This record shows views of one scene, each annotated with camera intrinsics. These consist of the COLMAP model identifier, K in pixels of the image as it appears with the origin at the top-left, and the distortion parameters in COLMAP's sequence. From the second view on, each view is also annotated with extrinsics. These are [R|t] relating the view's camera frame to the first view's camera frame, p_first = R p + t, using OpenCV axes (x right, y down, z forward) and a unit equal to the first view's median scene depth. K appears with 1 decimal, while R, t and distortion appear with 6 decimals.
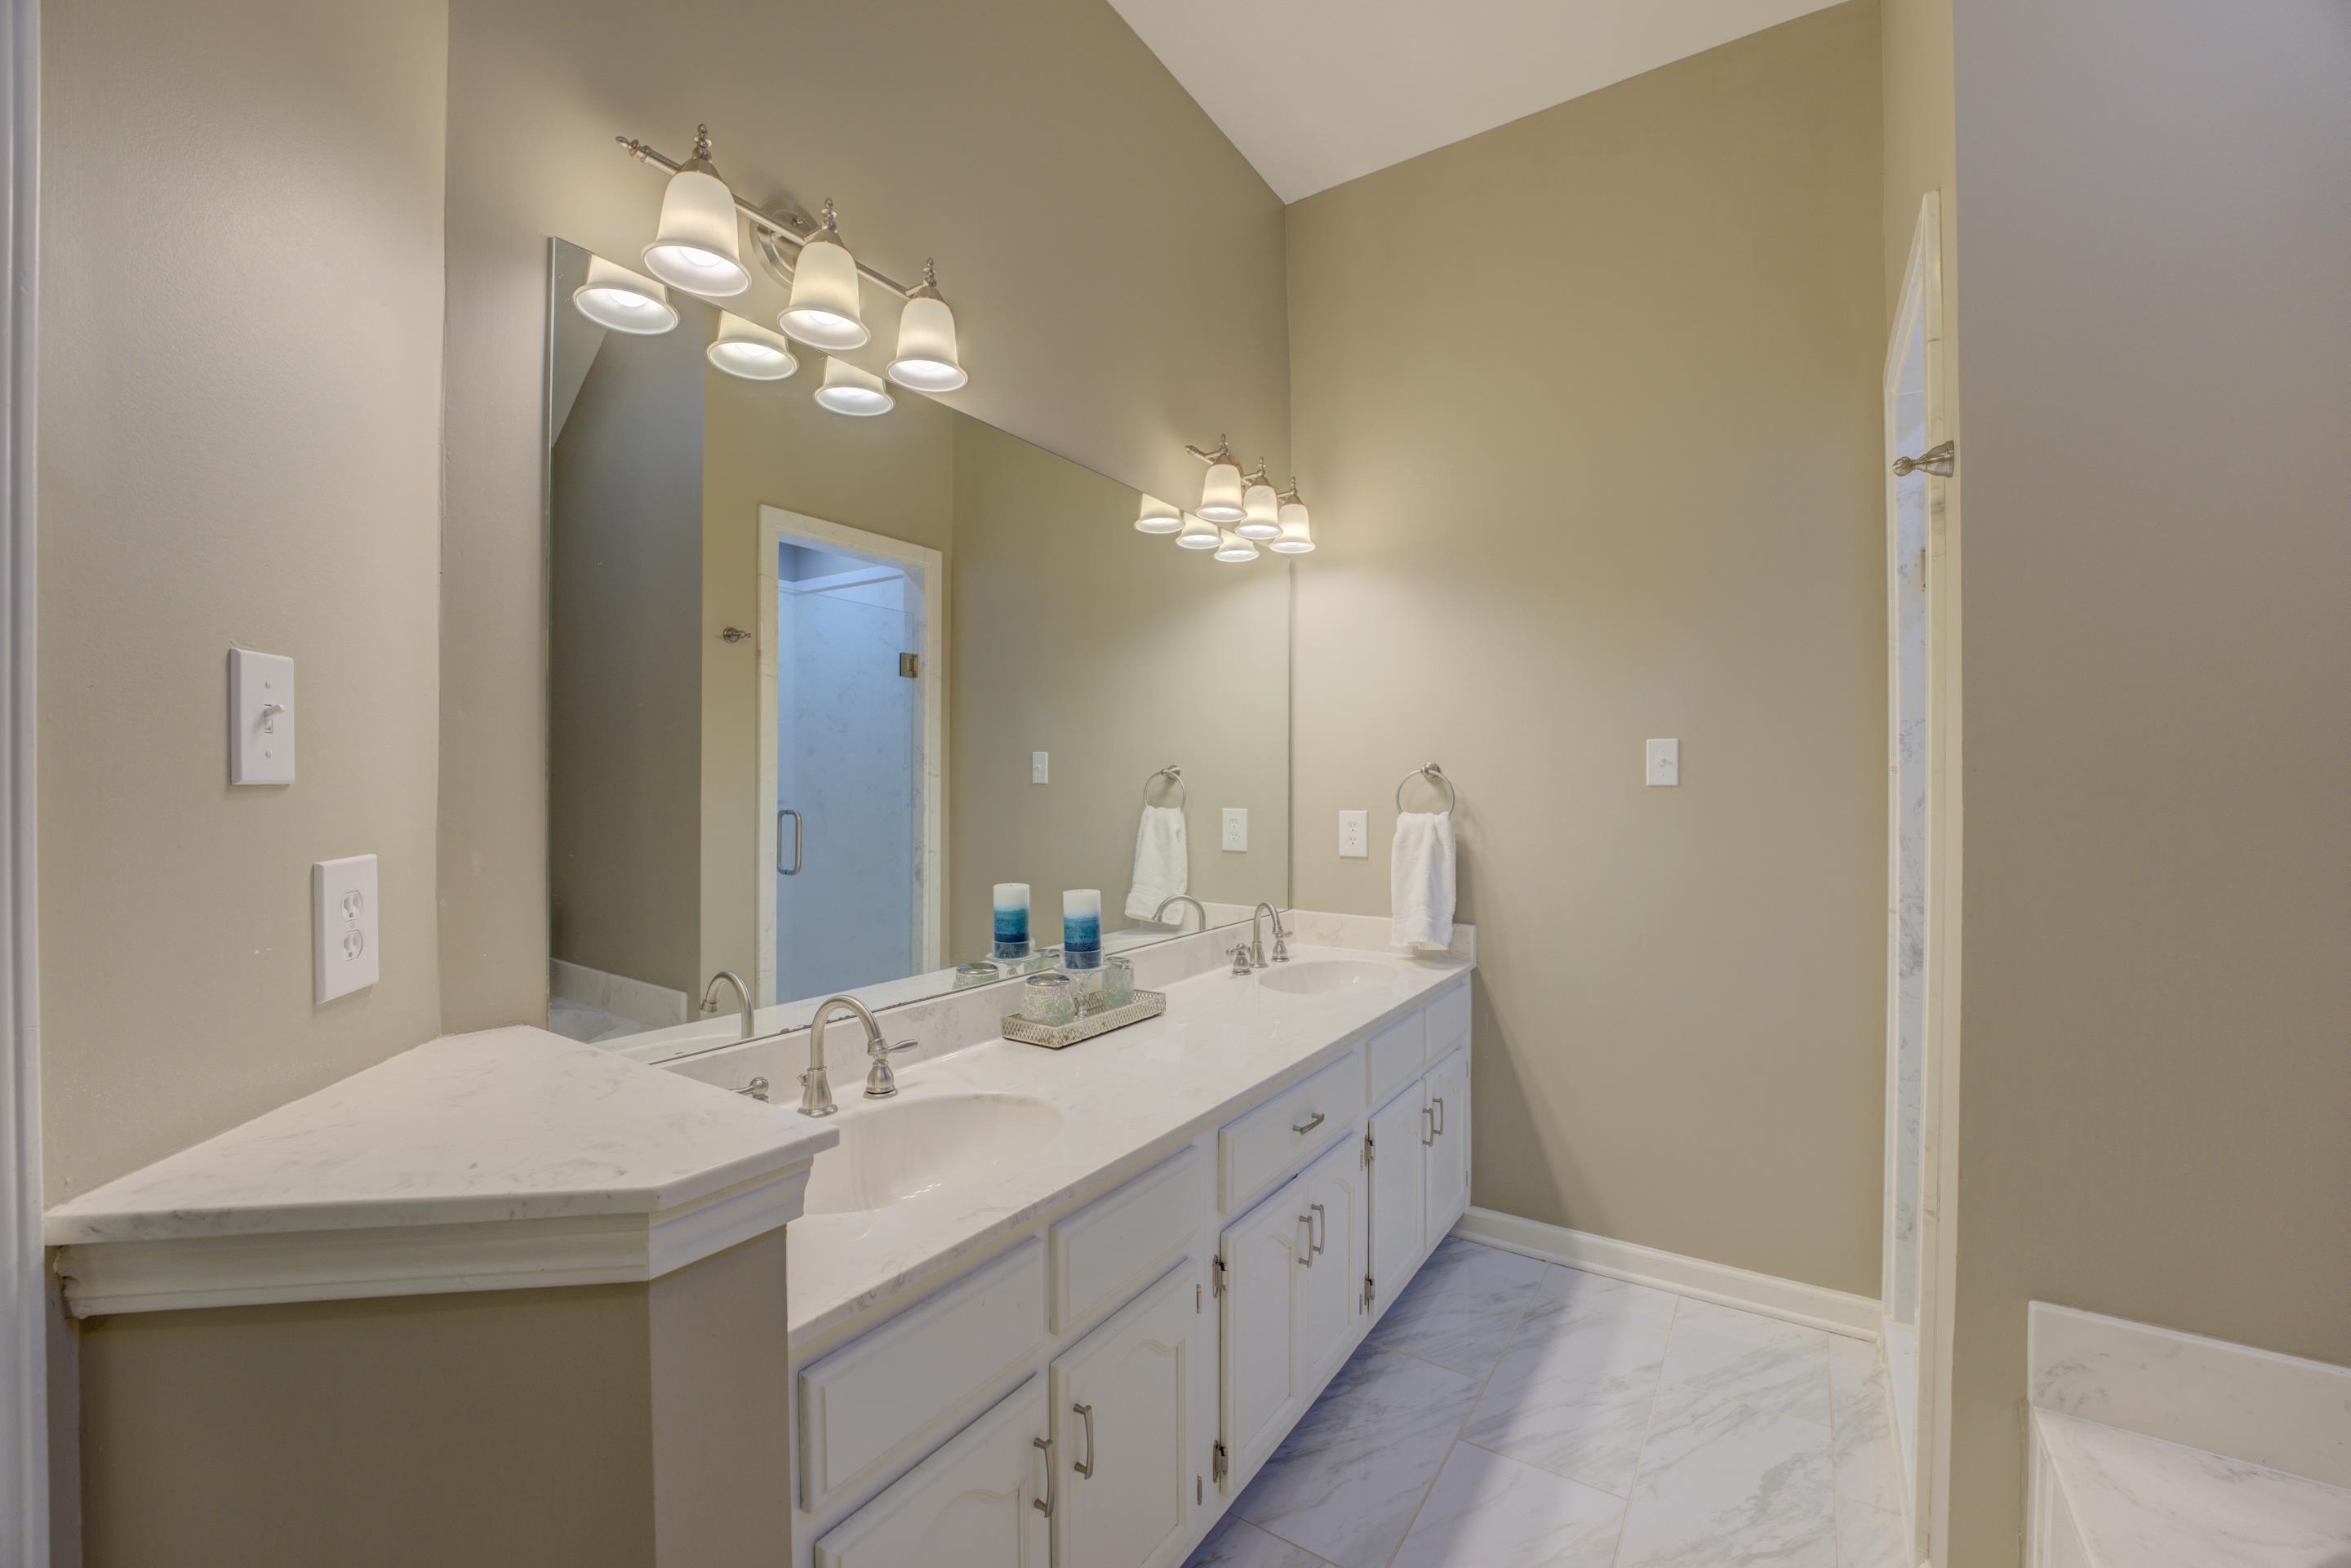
lens RADIAL K [[948.1, 0, 1171.1], [0, 948.1, 785.6], [0, 0, 1]] dist [-0.029408, 0.003311]
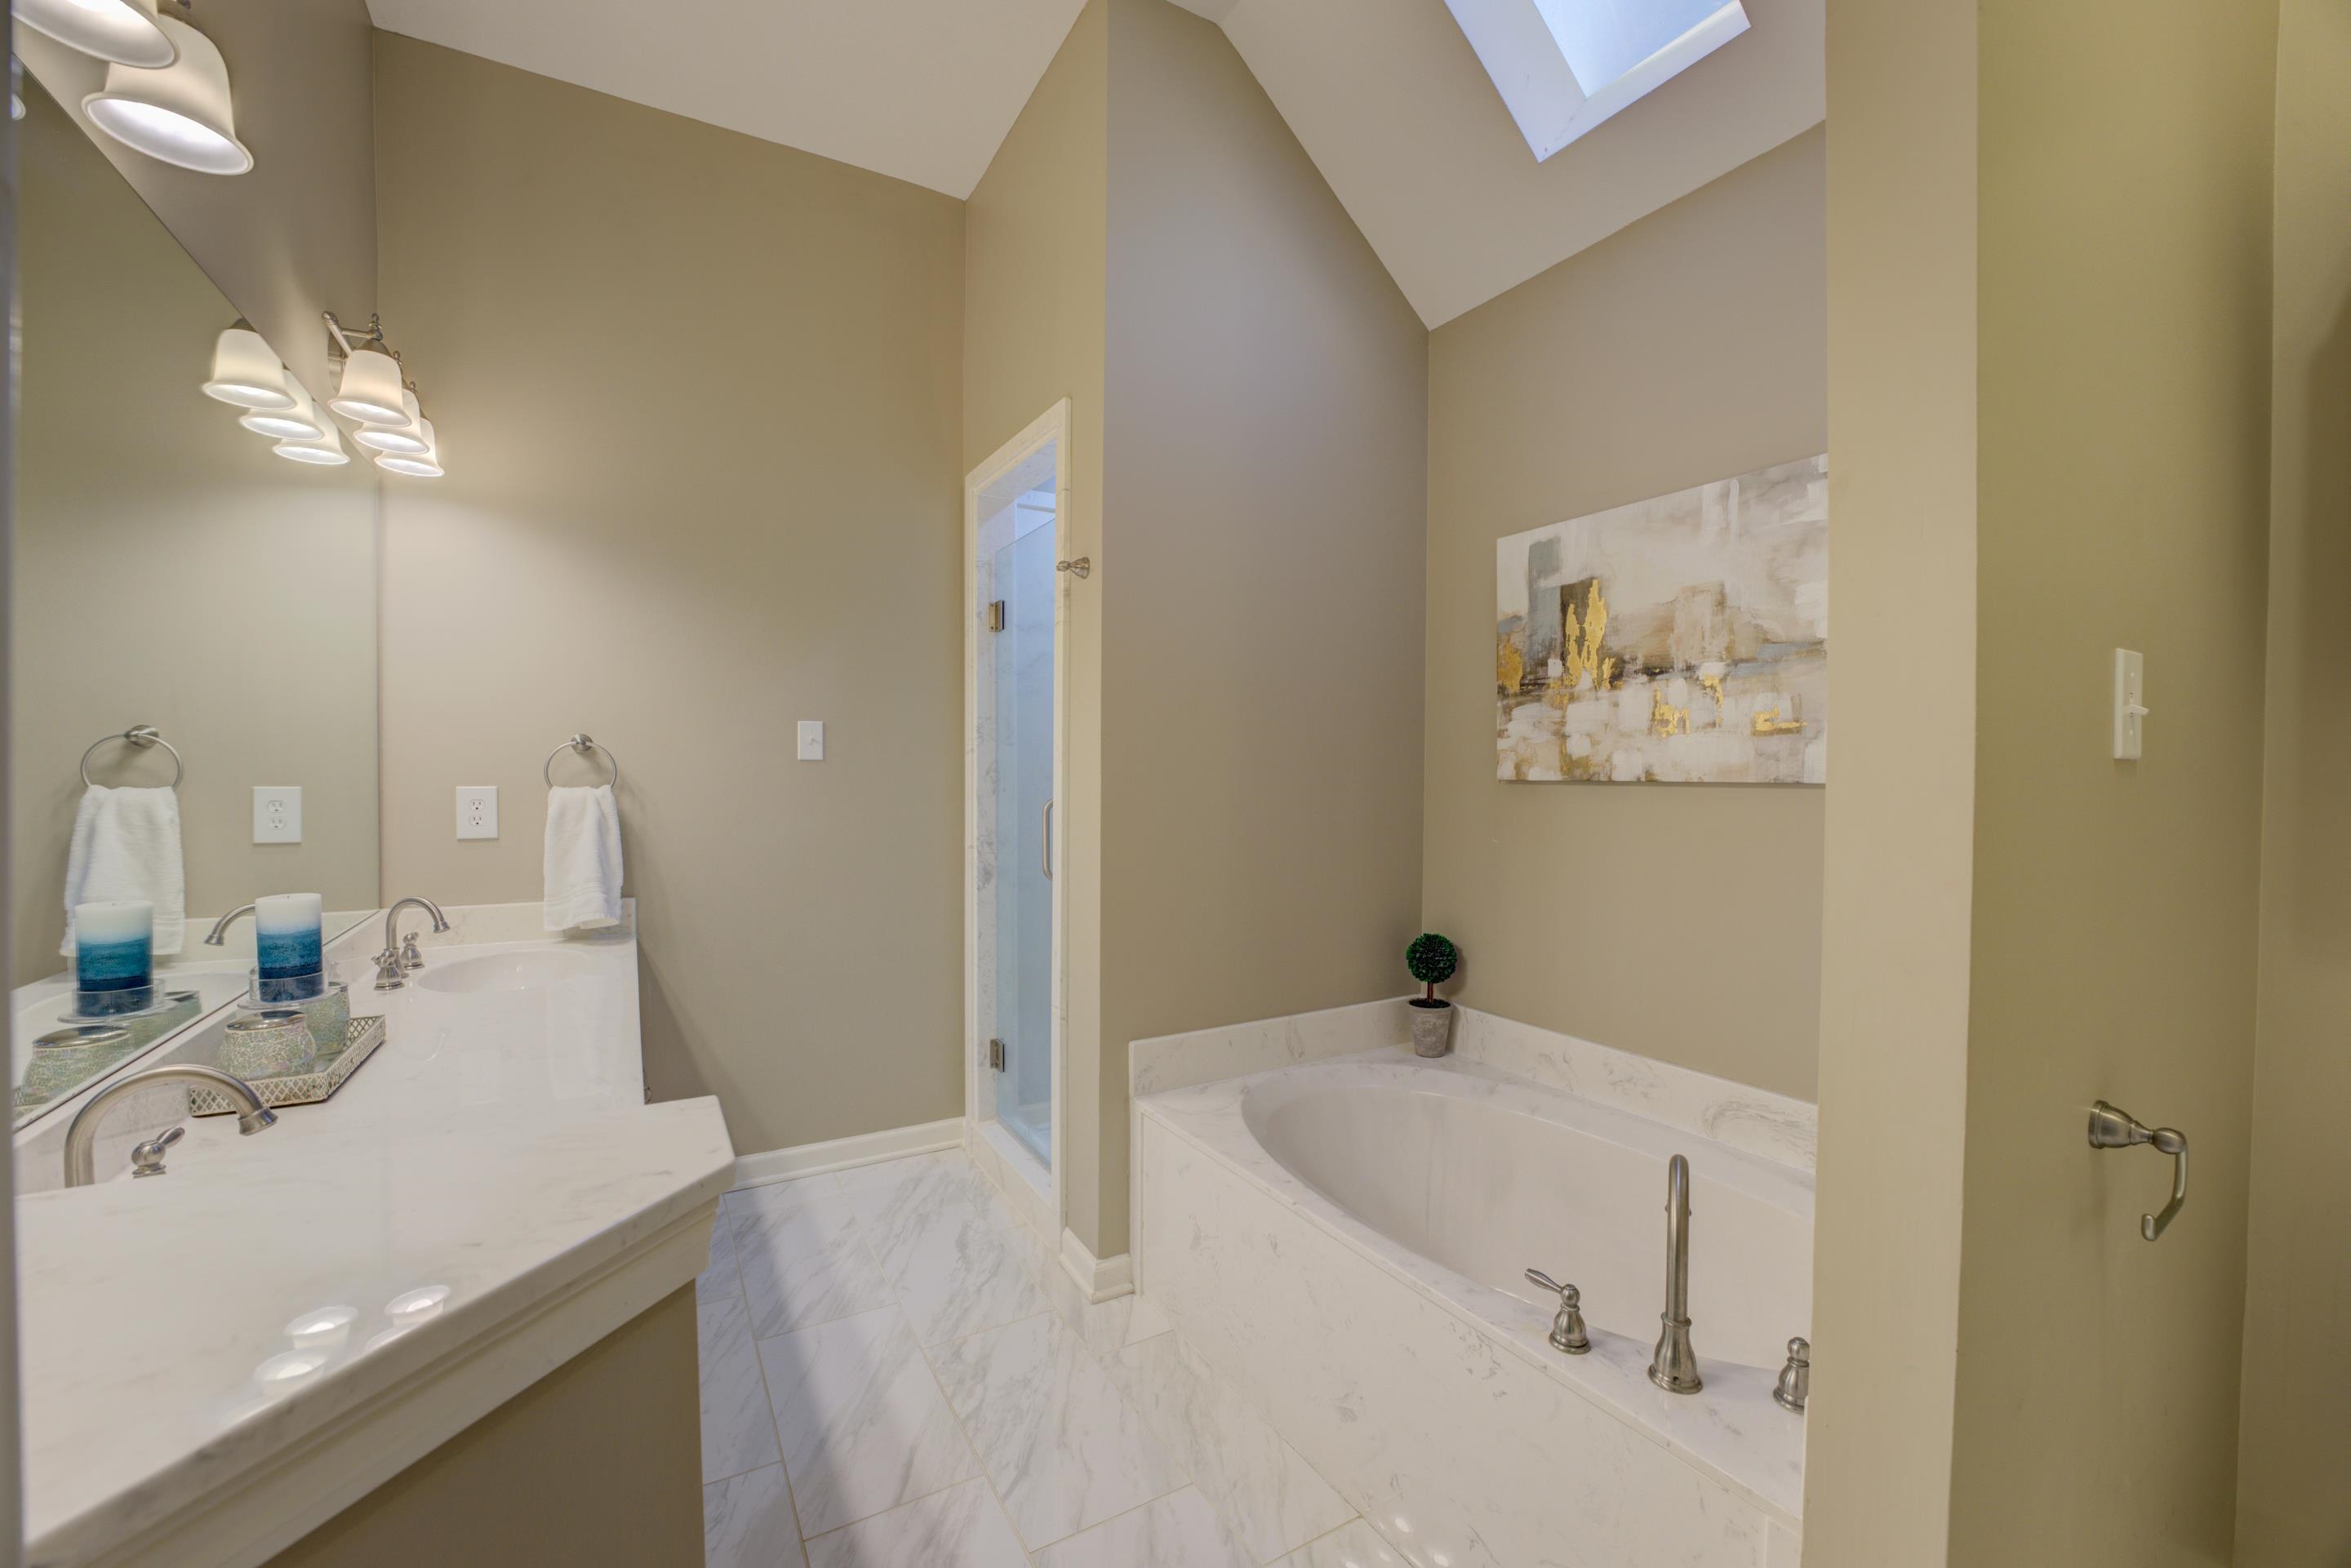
lens RADIAL K [[948.1, 0, 1168.6], [0, 948.1, 786.0], [0, 0, 1]] dist [-0.029408, 0.003311]
pose [[0.440312, -0.012833, 0.897753, -0.335336], [-0.004910, 0.999848, 0.016700, 0.009471], [-0.897831, -0.011762, 0.440182, 0.050500]]
